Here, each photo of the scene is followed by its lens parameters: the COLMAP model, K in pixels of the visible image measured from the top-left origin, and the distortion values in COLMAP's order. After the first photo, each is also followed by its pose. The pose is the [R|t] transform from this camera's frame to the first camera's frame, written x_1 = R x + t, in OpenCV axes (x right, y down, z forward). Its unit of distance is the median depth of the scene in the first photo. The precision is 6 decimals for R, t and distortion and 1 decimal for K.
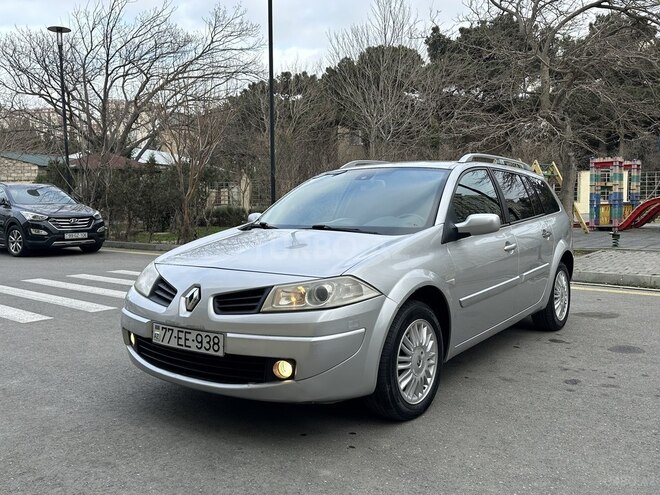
lens RADIAL K [[578.1, 0, 332.4], [0, 578.1, 250.7], [0, 0, 1]] dist [0.070964, -0.122365]
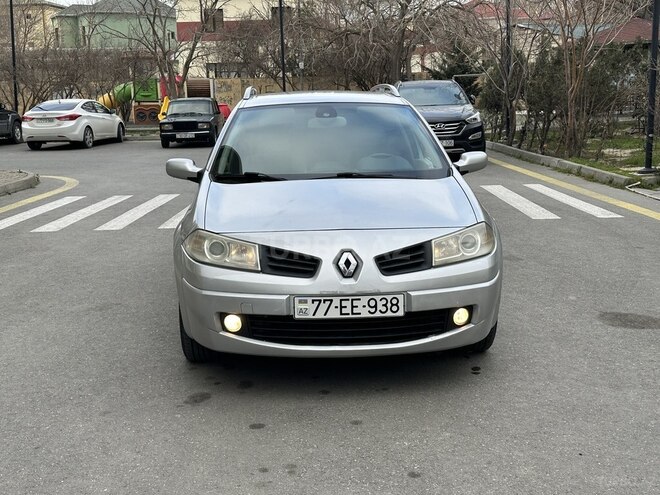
lens RADIAL K [[792.8, 0, 329.8], [0, 792.8, 250.5], [0, 0, 1]] dist [0.114962, 0.000000]
pose [[0.774747, -0.119532, 0.620870, -1.086575], [0.056609, 0.991137, 0.120179, -0.097331], [-0.629732, -0.057961, 0.774647, 0.028342]]
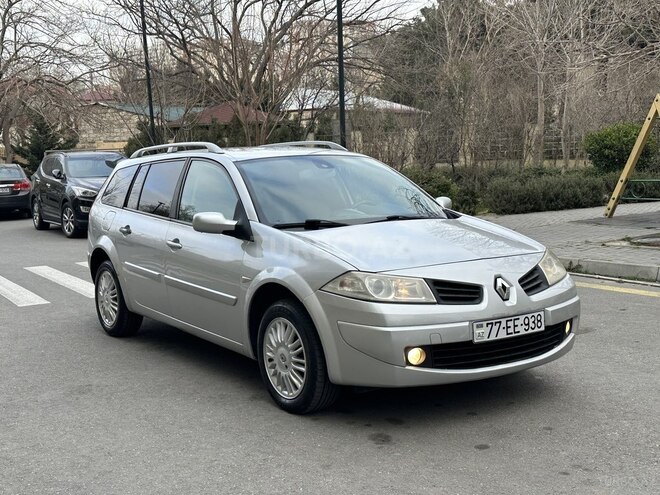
lens RADIAL K [[792.8, 0, 331.3], [0, 792.8, 248.1], [0, 0, 1]] dist [0.114962, 0.000000]
pose [[0.349136, -0.094904, 0.932254, -1.714995], [0.096802, 0.993188, 0.064854, -0.113881], [-0.932059, 0.067601, 0.355944, 0.796640]]
